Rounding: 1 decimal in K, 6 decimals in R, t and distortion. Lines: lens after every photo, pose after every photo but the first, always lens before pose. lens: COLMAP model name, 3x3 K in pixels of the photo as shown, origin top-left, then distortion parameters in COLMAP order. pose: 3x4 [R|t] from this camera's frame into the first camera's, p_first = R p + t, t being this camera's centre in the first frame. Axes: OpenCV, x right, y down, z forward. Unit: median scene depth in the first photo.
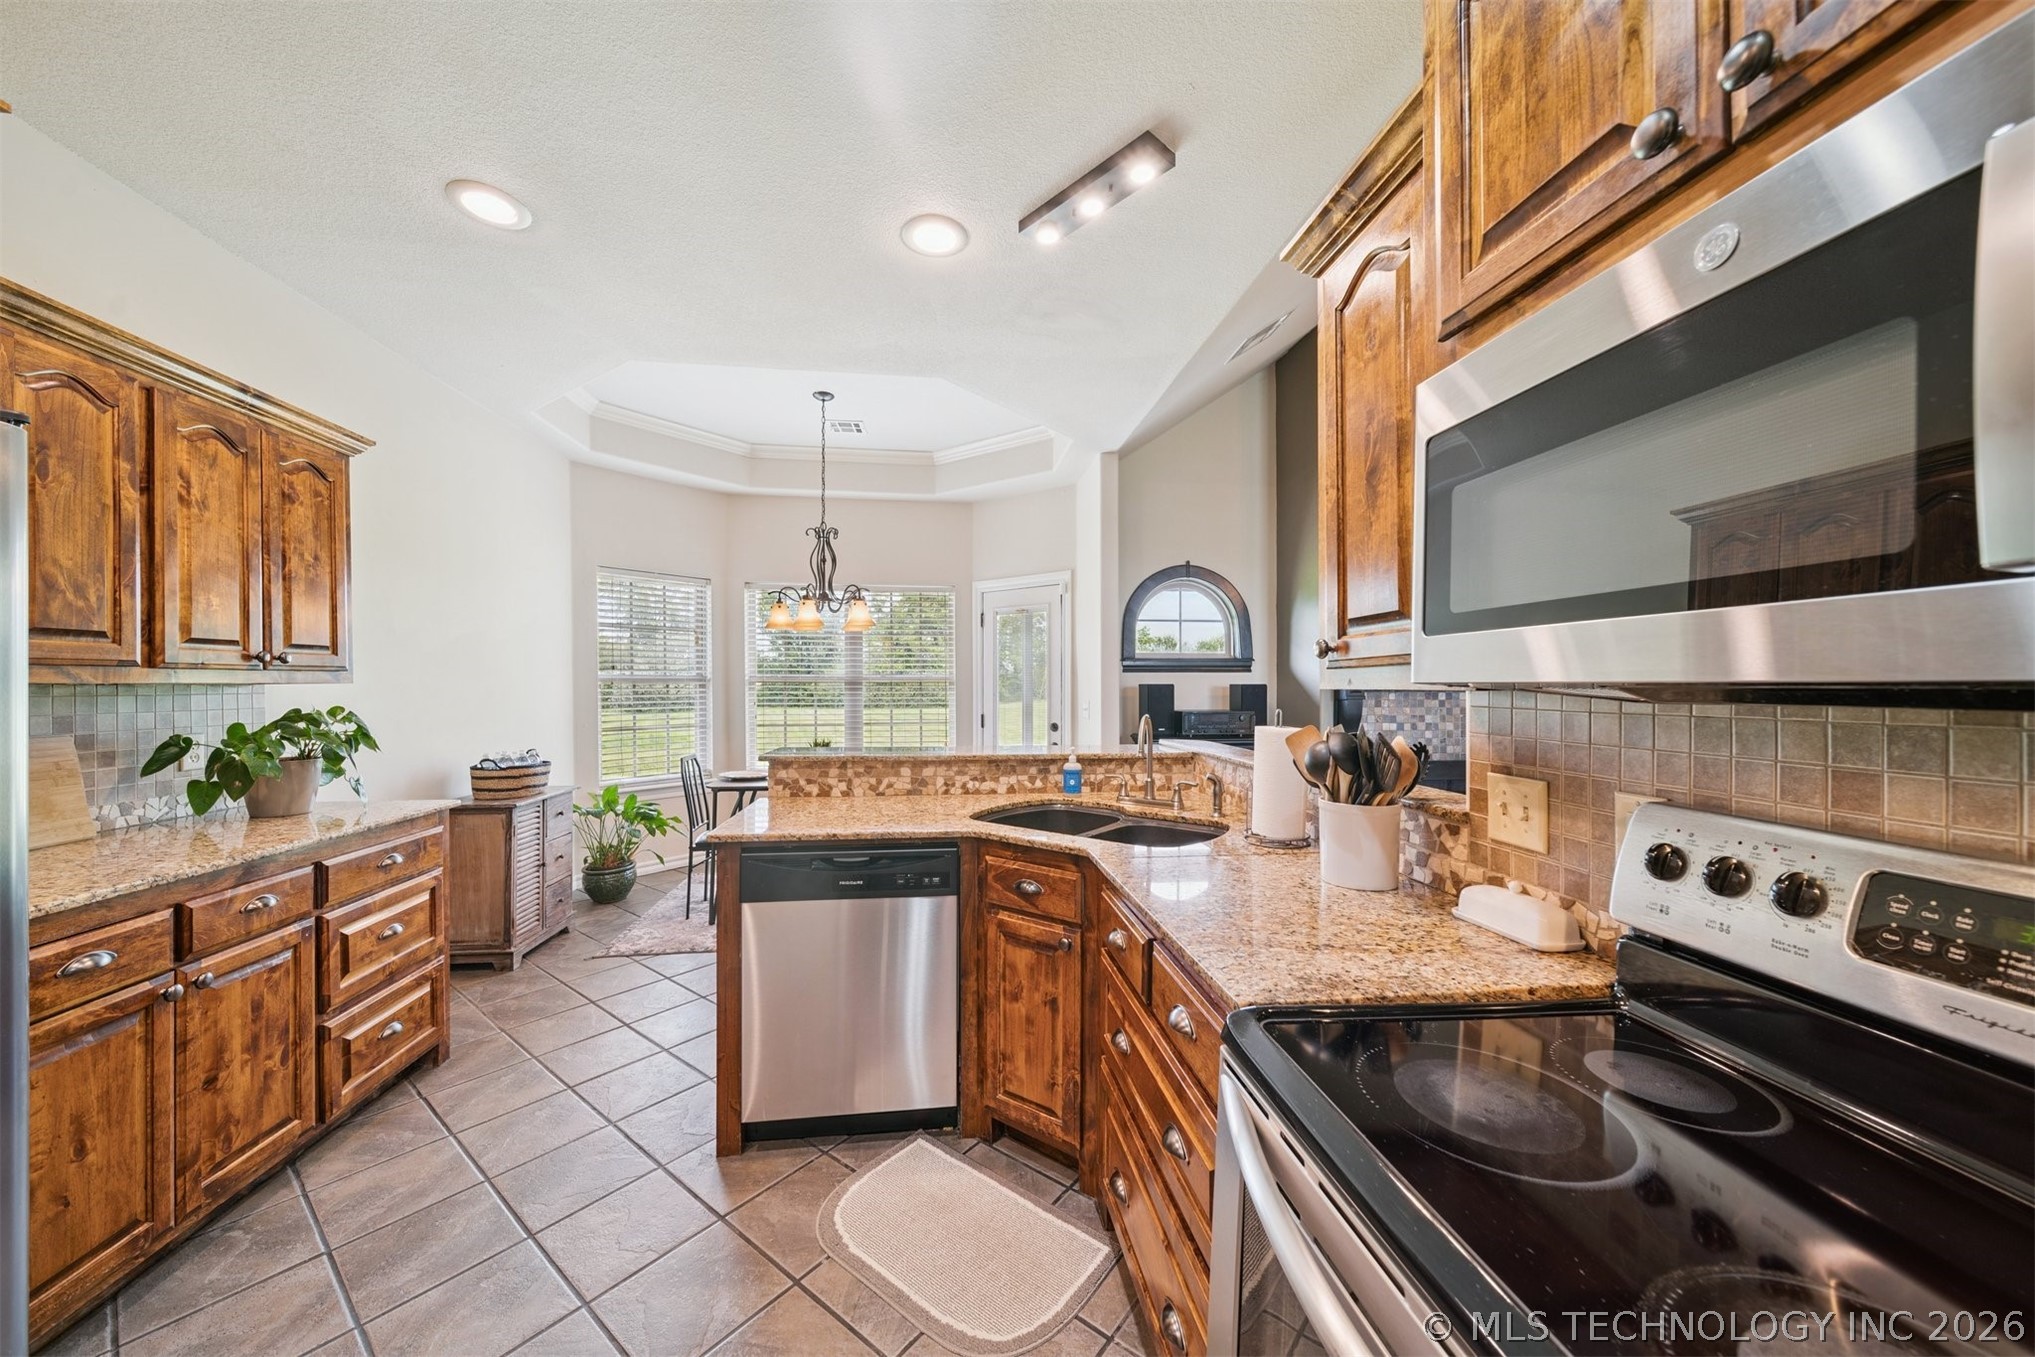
lens RADIAL K [[712.8, 0, 1021.0], [0, 712.8, 685.1], [0, 0, 1]] dist [0.001165, -0.001511]
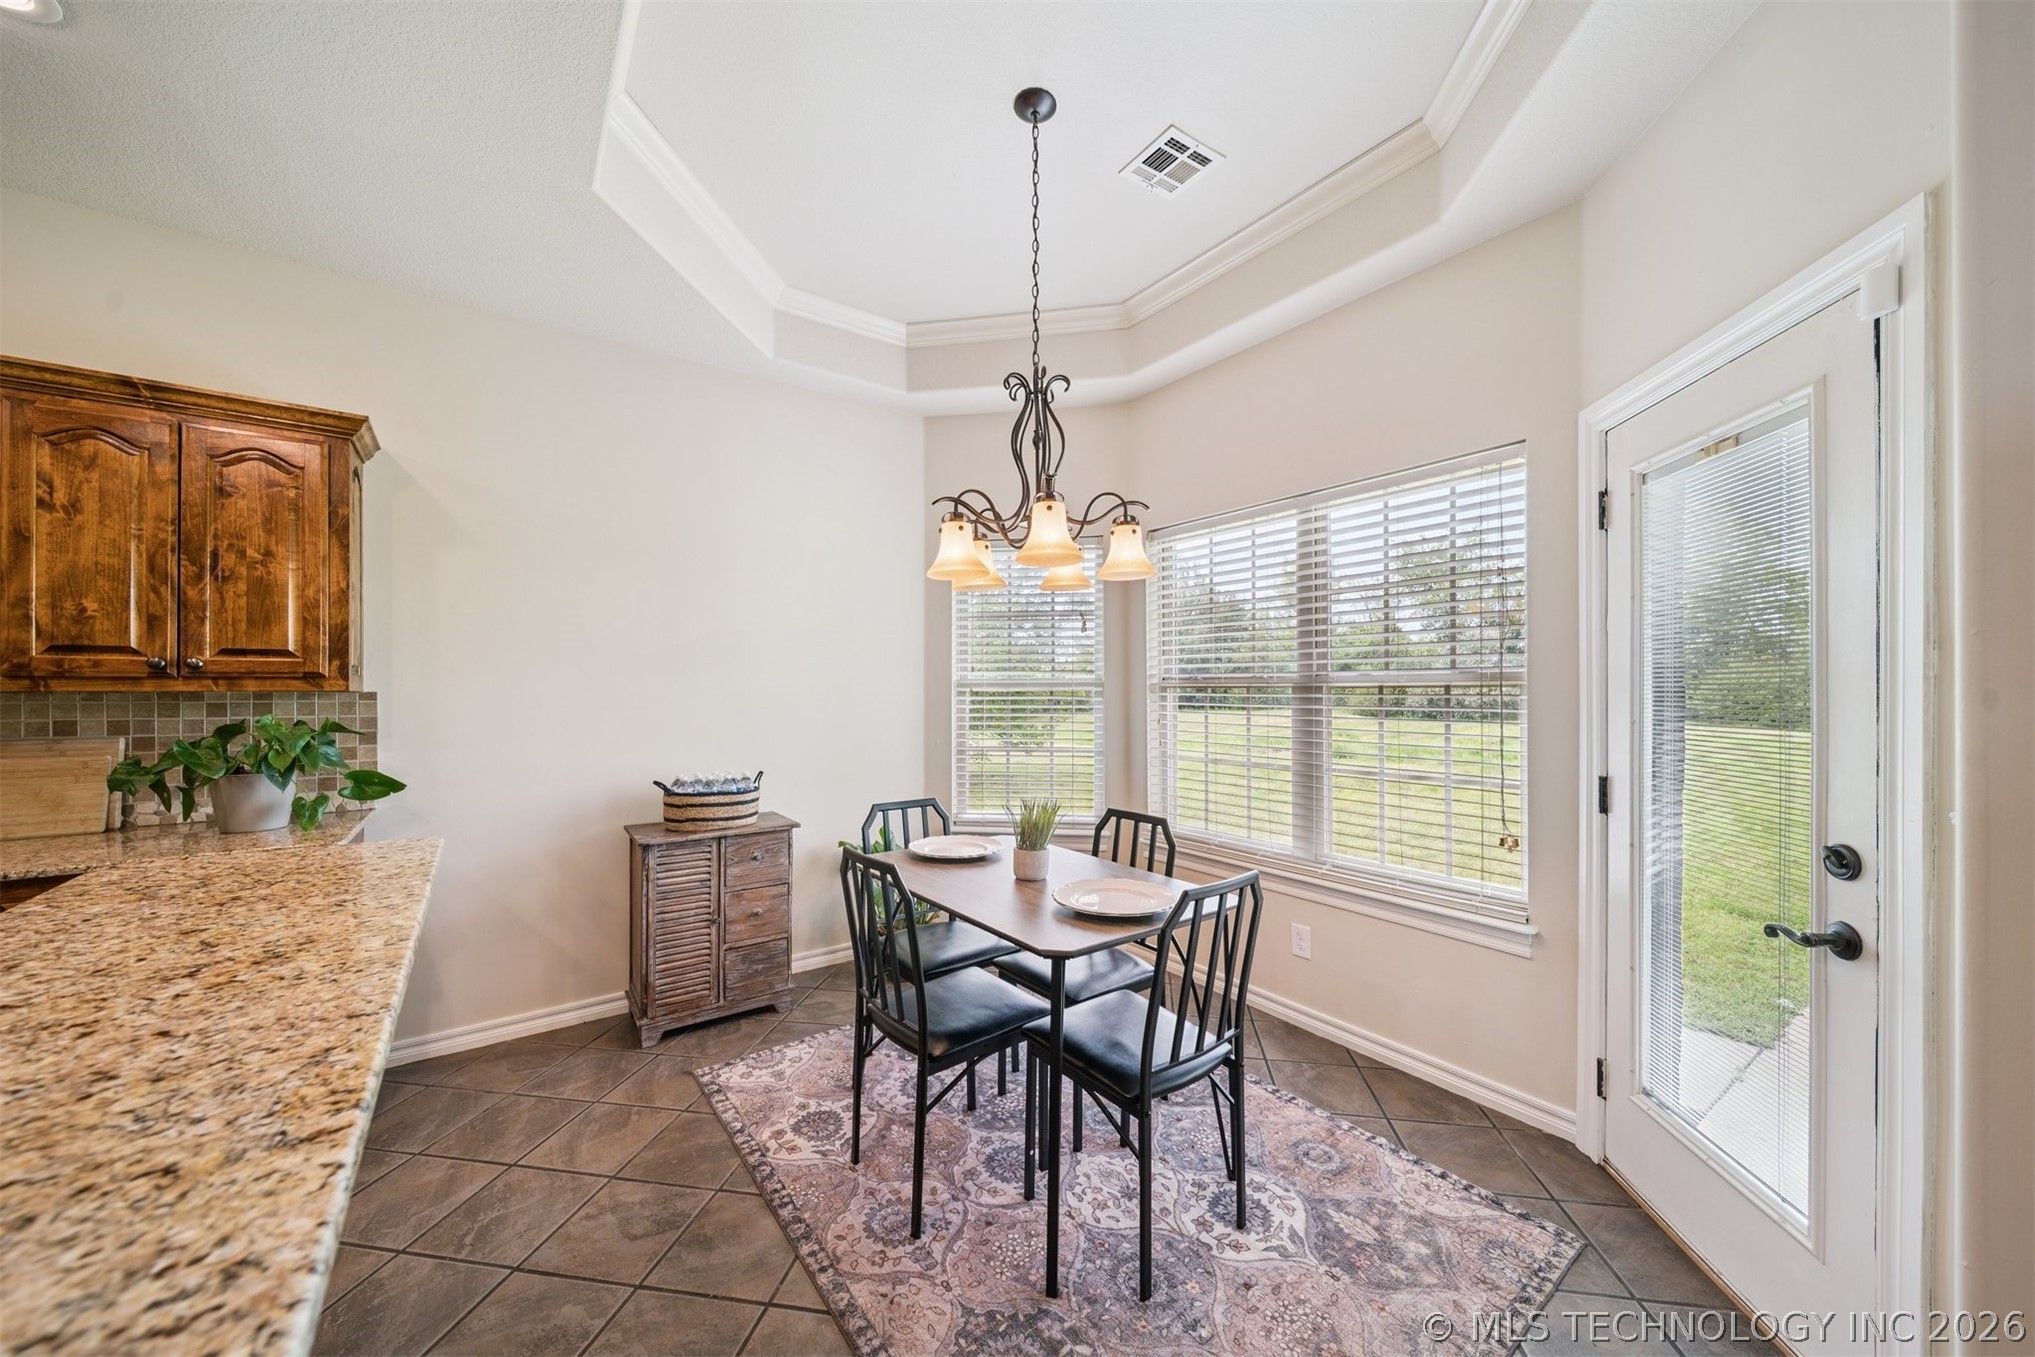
lens RADIAL K [[713.8, 0, 1023.6], [0, 713.8, 697.9], [0, 0, 1]] dist [-0.000295, -0.000156]
pose [[0.482660, 0.006287, -0.875785, 0.283866], [0.000368, 0.999973, 0.007381, -0.000353], [0.875808, -0.003885, 0.482645, 1.416389]]
